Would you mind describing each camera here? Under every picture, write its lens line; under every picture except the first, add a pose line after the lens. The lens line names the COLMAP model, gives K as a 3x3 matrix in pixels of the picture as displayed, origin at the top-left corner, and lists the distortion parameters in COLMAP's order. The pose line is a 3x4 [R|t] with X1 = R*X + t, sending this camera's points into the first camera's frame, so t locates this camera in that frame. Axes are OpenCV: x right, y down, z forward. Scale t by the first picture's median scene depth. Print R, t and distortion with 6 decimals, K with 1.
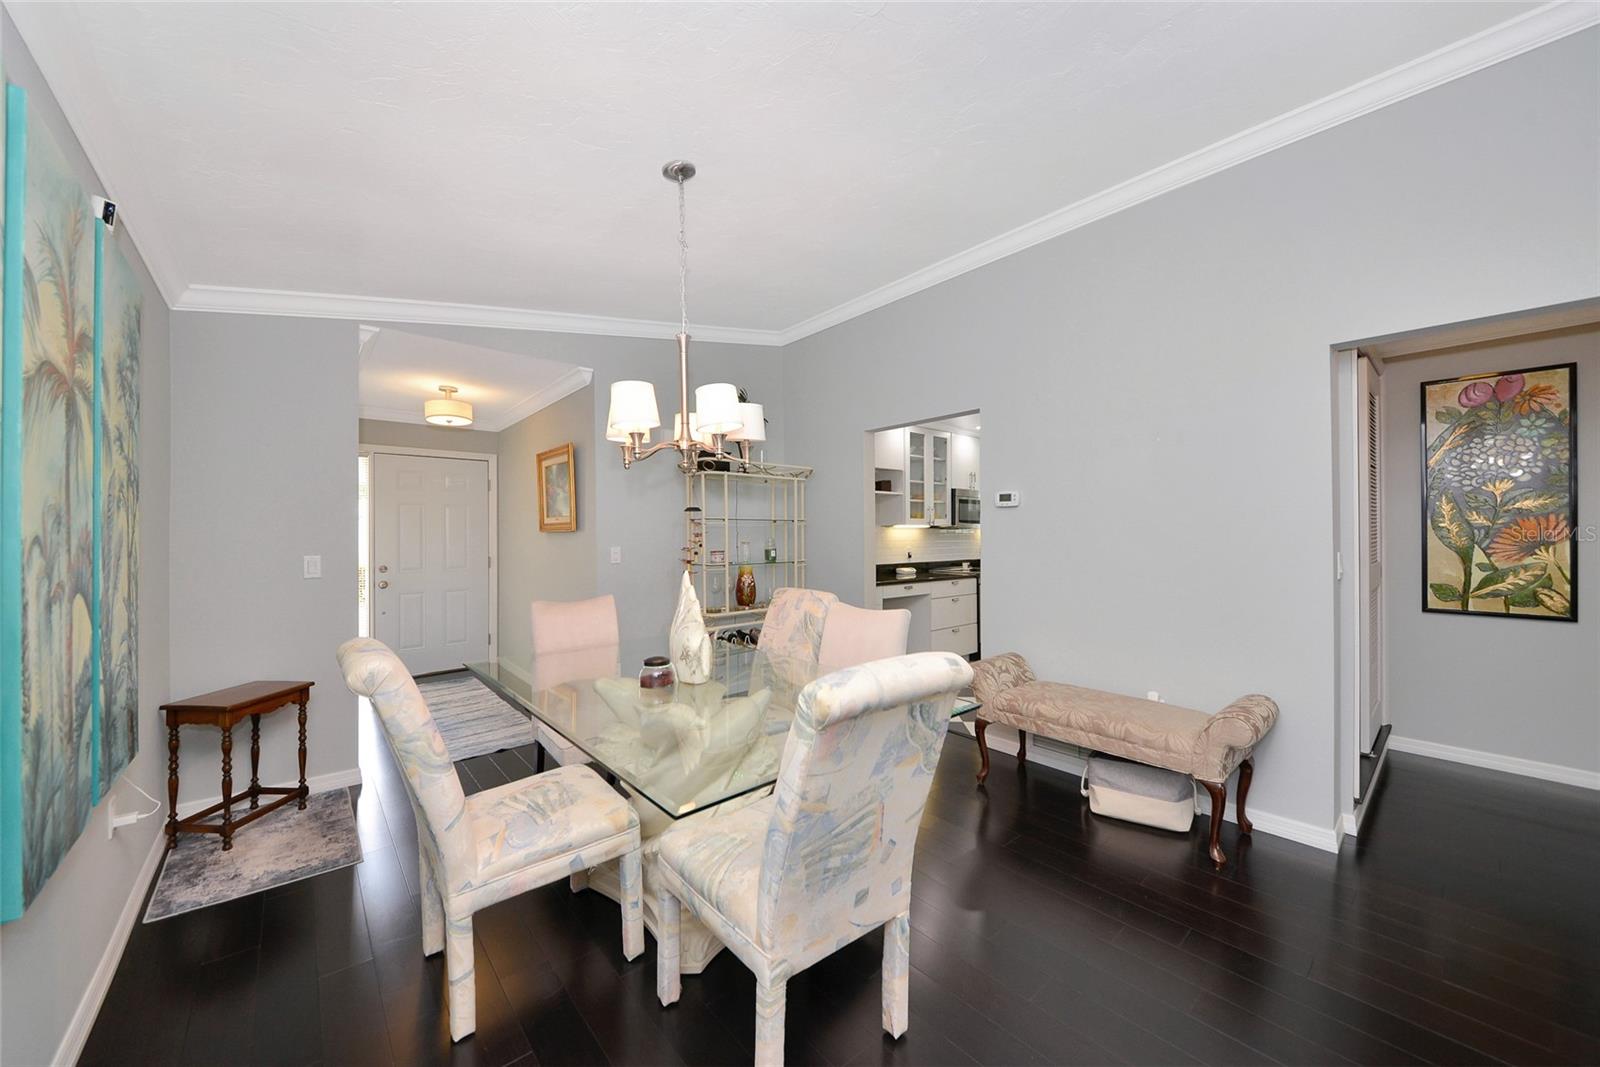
lens RADIAL K [[586.0, 0, 804.5], [0, 586.0, 533.9], [0, 0, 1]] dist [-0.008965, -0.000939]
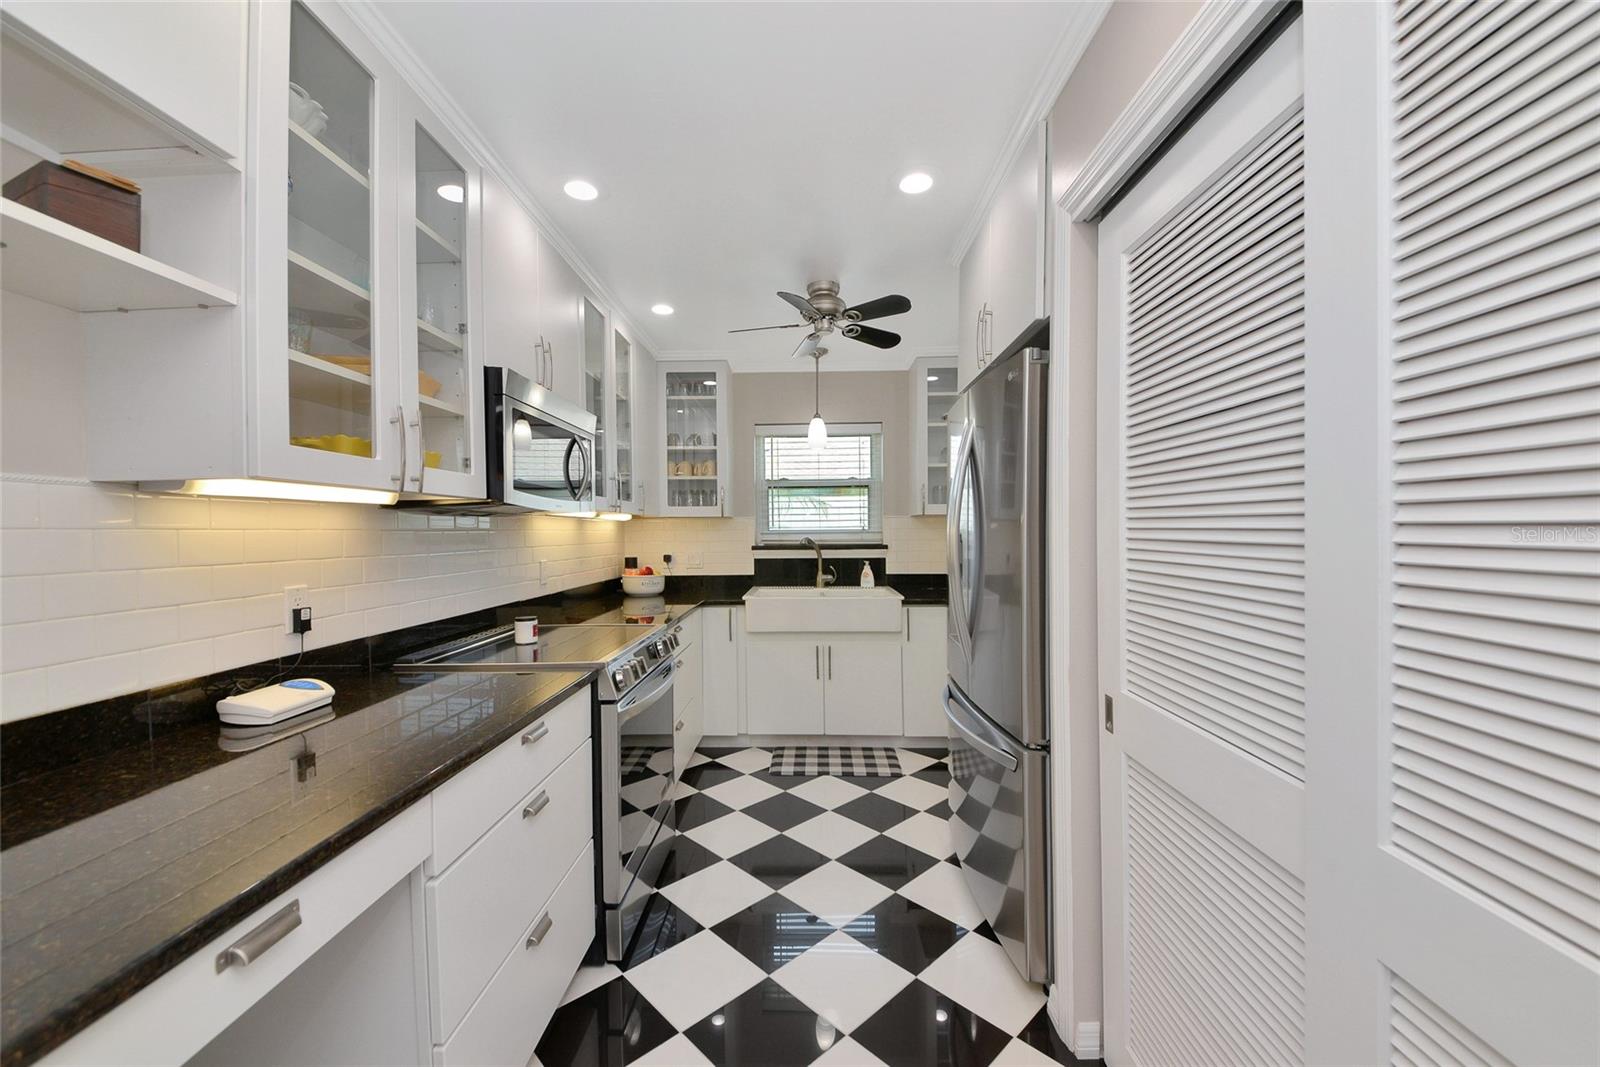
lens RADIAL K [[655.5, 0, 794.7], [0, 655.5, 543.2], [0, 0, 1]] dist [-0.025824, -0.004137]
pose [[0.704146, -0.009262, 0.709995, 0.141335], [0.004855, 0.999954, 0.008229, 0.004008], [-0.710039, -0.002348, 0.704159, 0.706488]]
